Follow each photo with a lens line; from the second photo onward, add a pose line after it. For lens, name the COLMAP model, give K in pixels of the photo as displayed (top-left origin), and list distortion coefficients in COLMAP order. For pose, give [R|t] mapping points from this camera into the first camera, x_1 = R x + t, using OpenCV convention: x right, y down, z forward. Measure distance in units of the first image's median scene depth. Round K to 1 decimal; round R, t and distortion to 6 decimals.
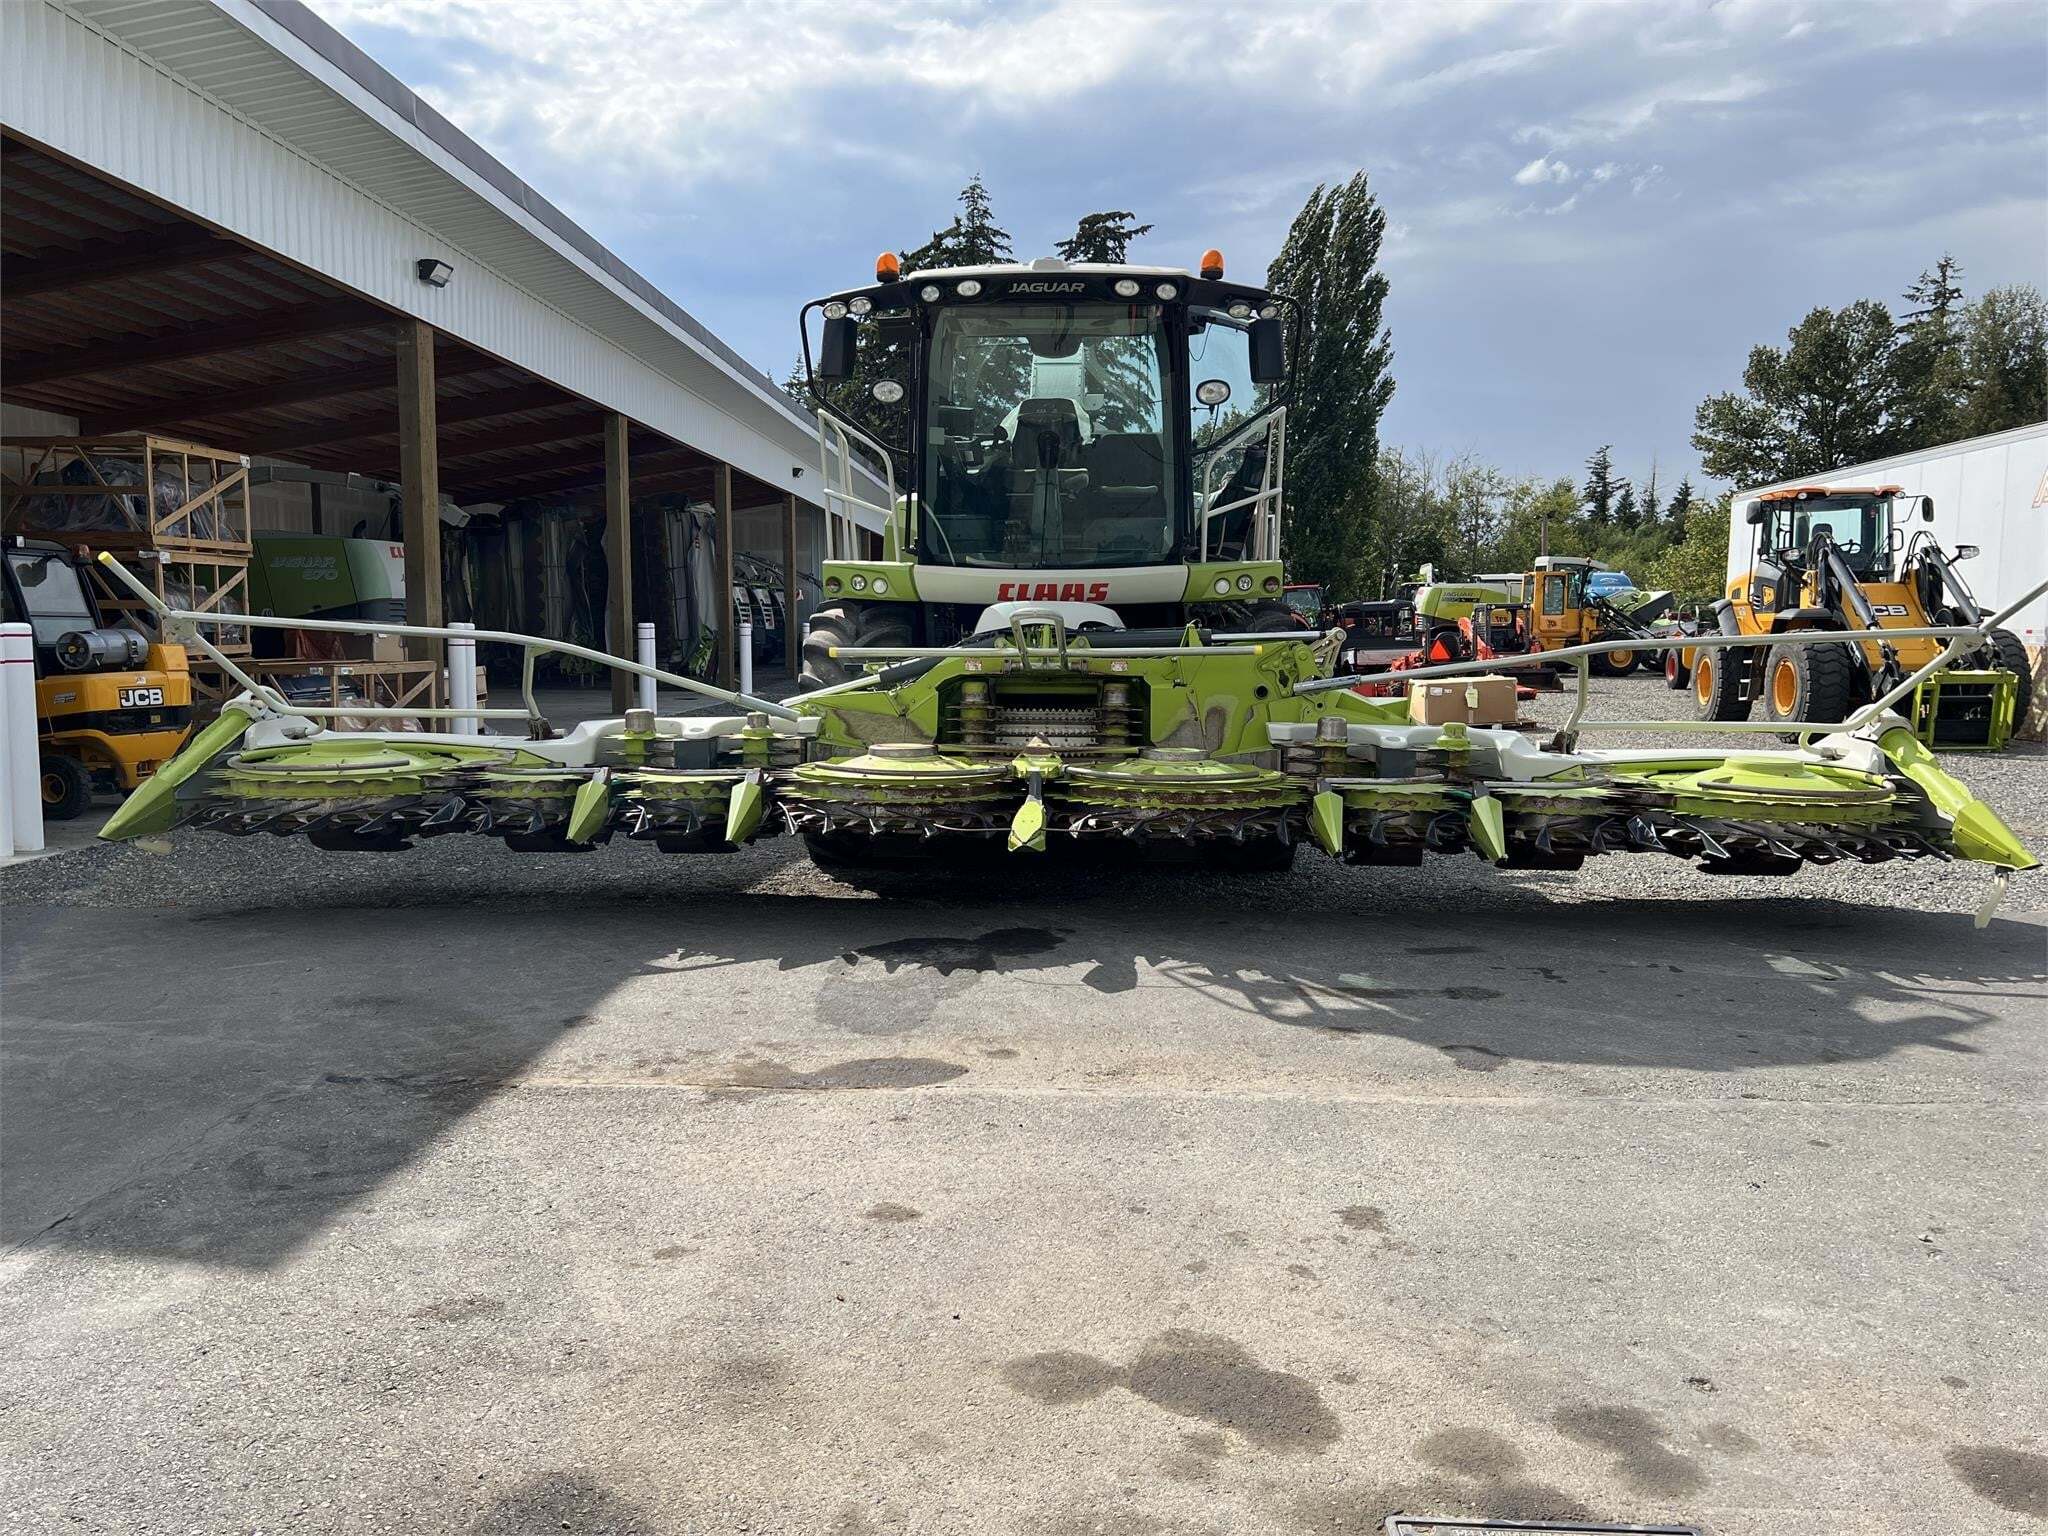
lens RADIAL K [[1486.9, 0, 1029.5], [0, 1486.9, 770.1], [0, 0, 1]] dist [0.025598, -0.024811]
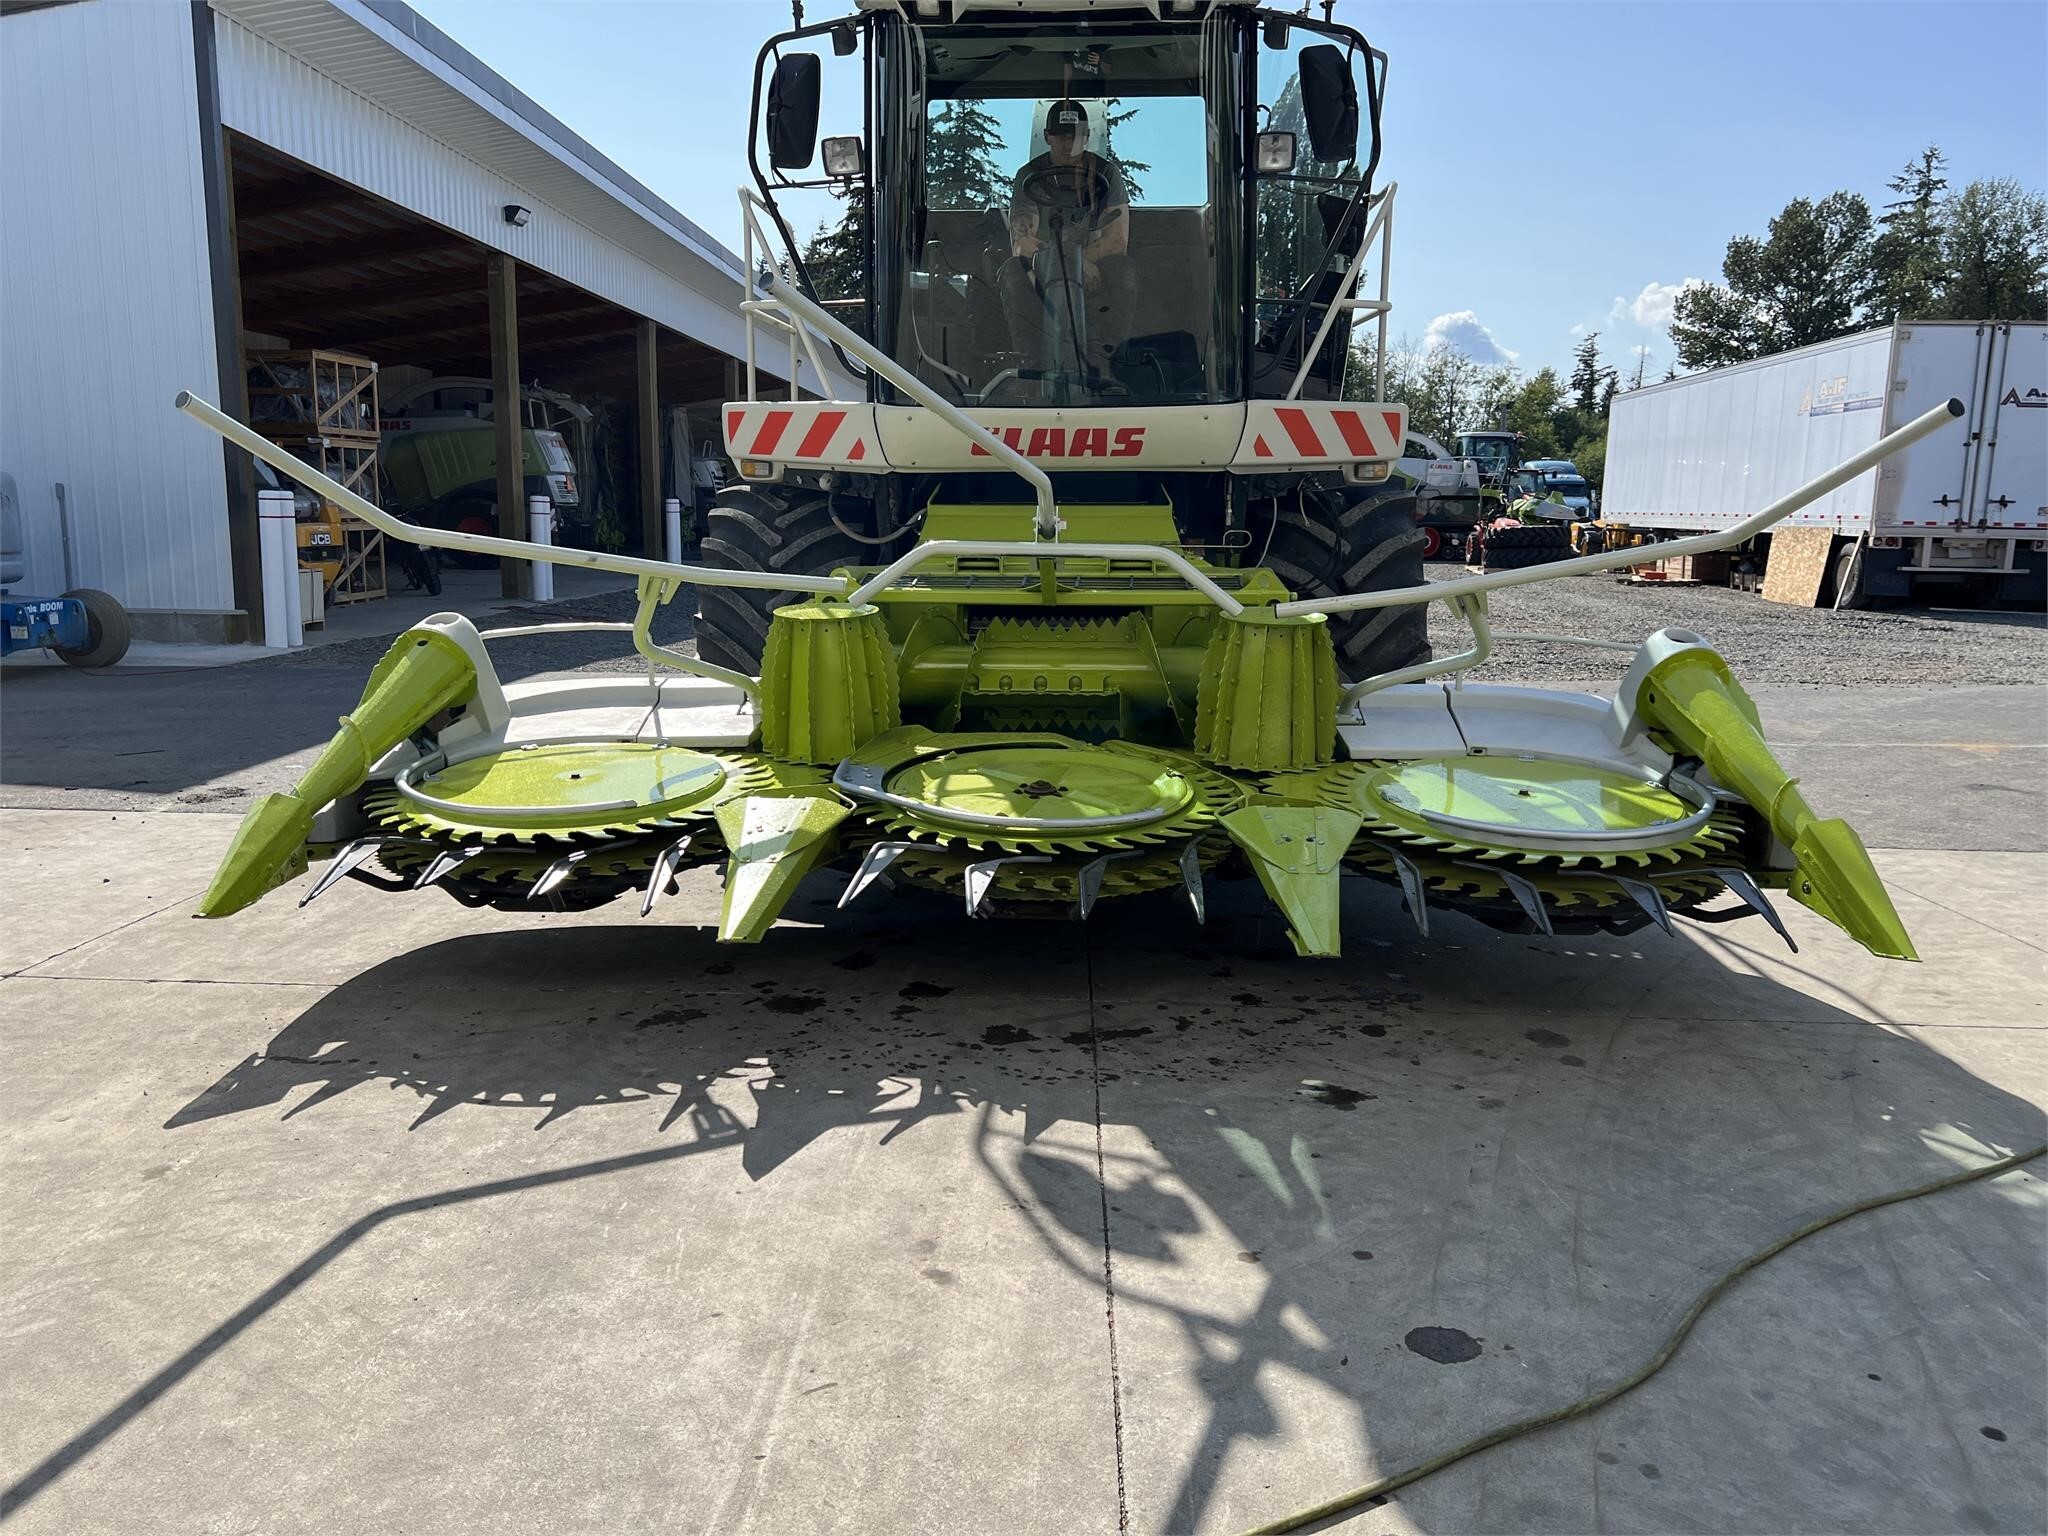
lens RADIAL K [[1509.0, 0, 1024.0], [0, 1509.0, 768.0], [0, 0, 1]] dist [0.012146, -0.006873]
pose [[0.999945, 0.010461, 0.001100, 0.018652], [-0.010513, 0.997248, 0.073393, 0.018855], [-0.000329, -0.073400, 0.997303, -0.169001]]
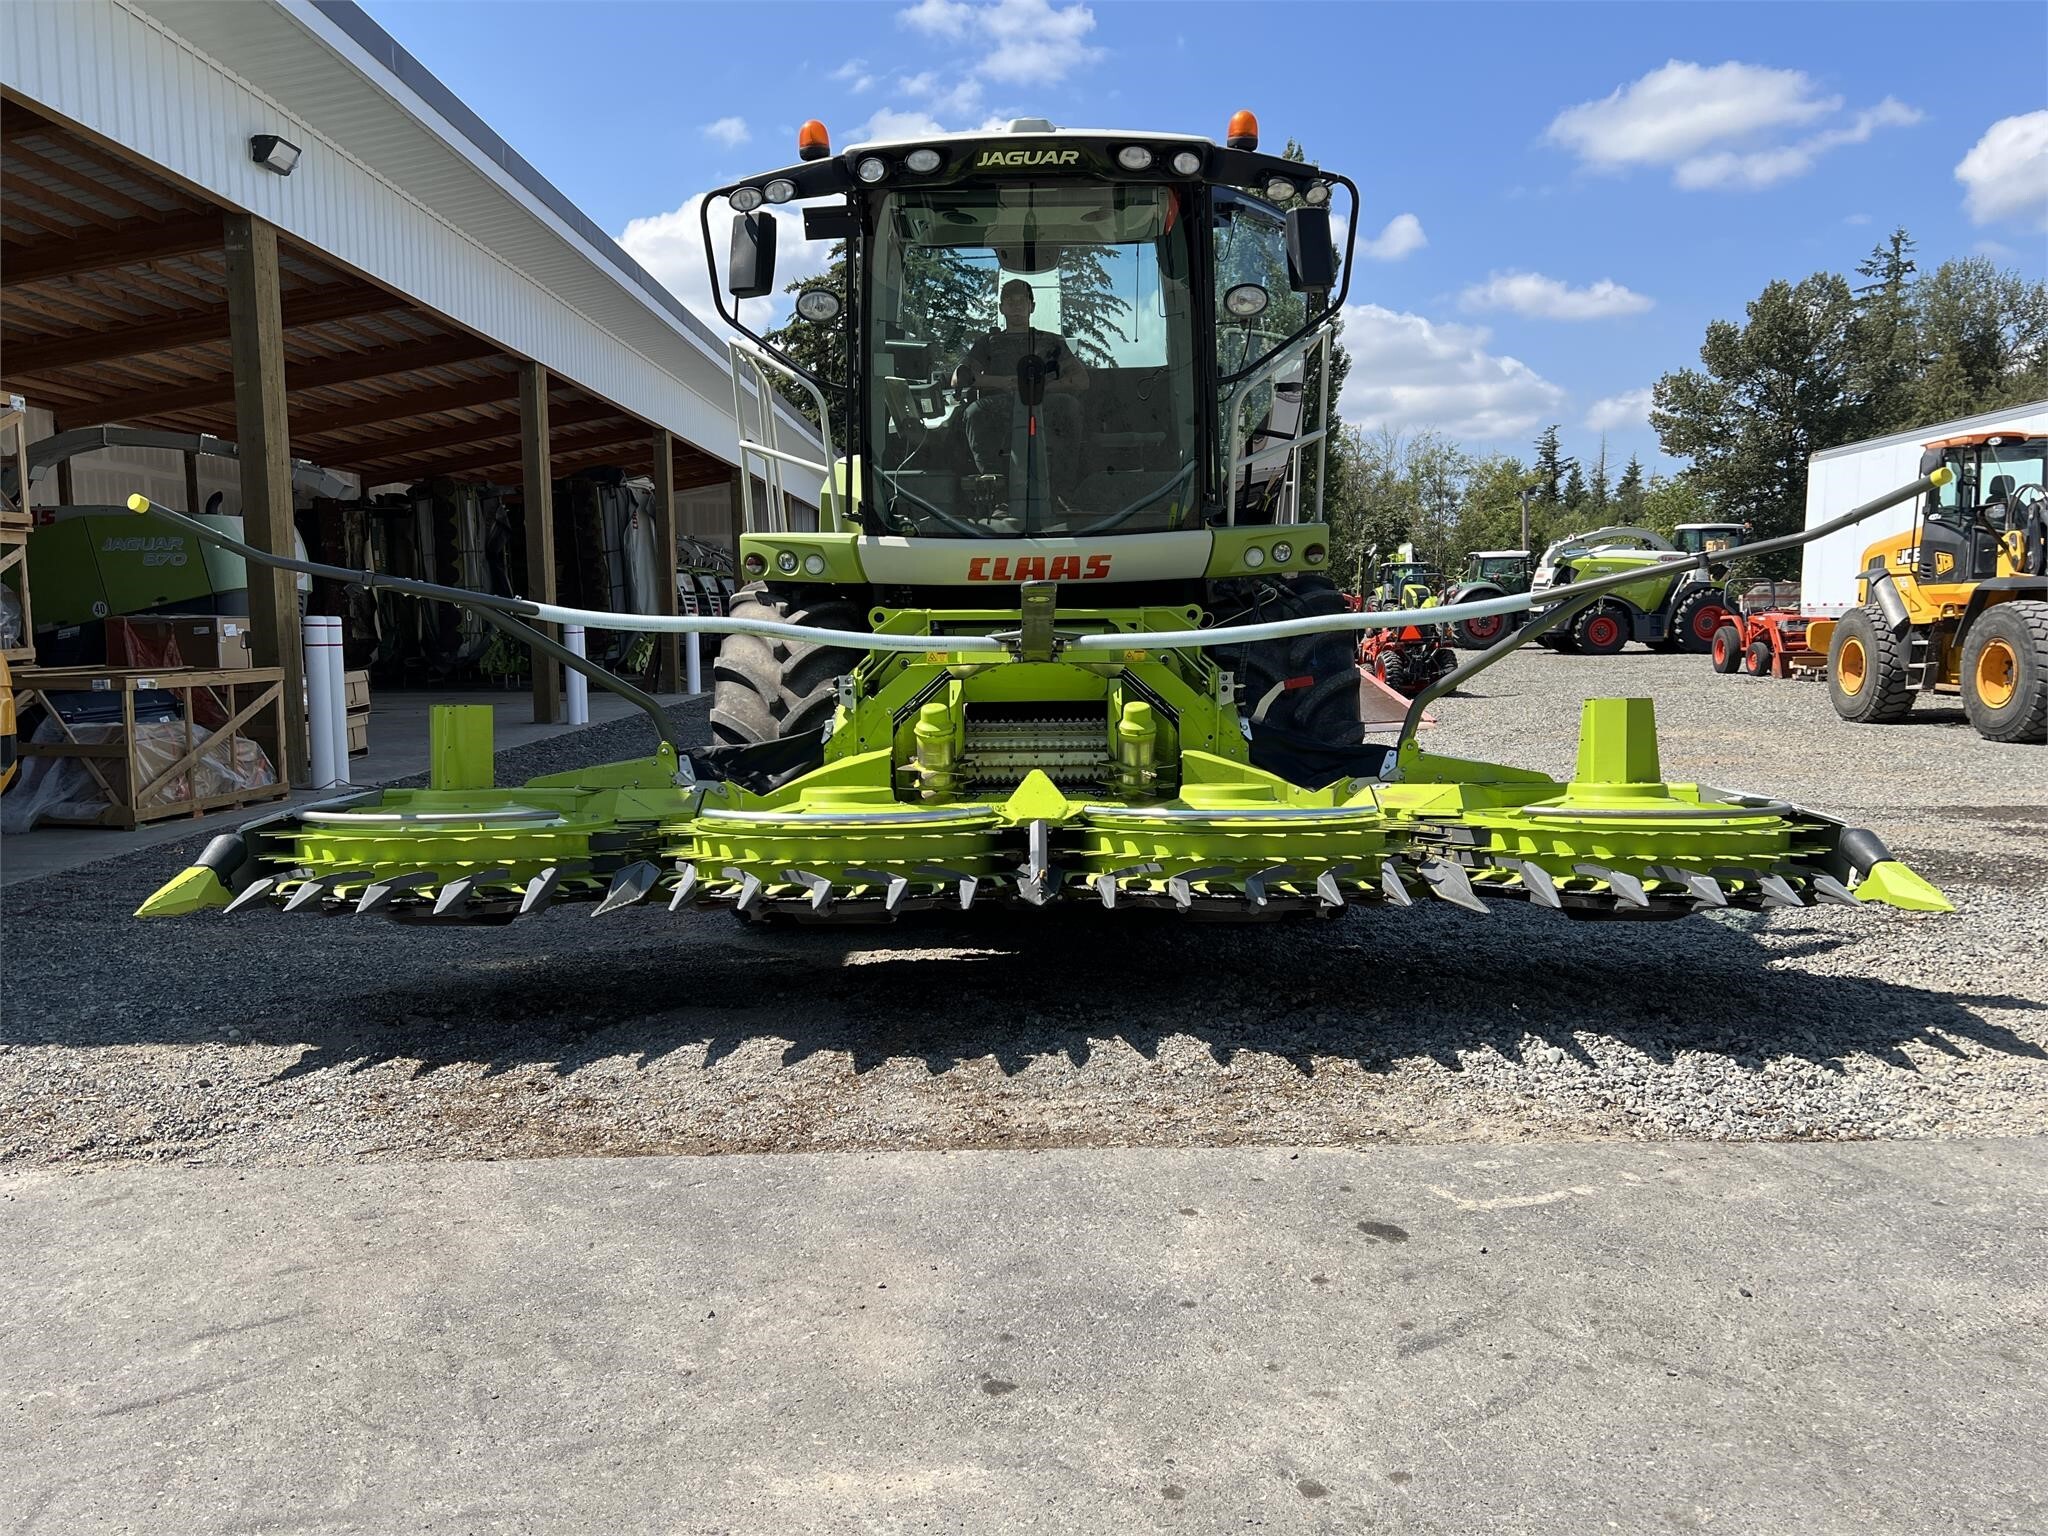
lens RADIAL K [[1464.1, 0, 1016.3], [0, 1464.1, 770.0], [0, 0, 1]] dist [0.018197, -0.006001]
pose [[0.999446, -0.015517, 0.029432, -0.026336], [0.015228, 0.999834, 0.010018, -0.012047], [-0.029583, -0.009564, 0.999517, 0.129255]]
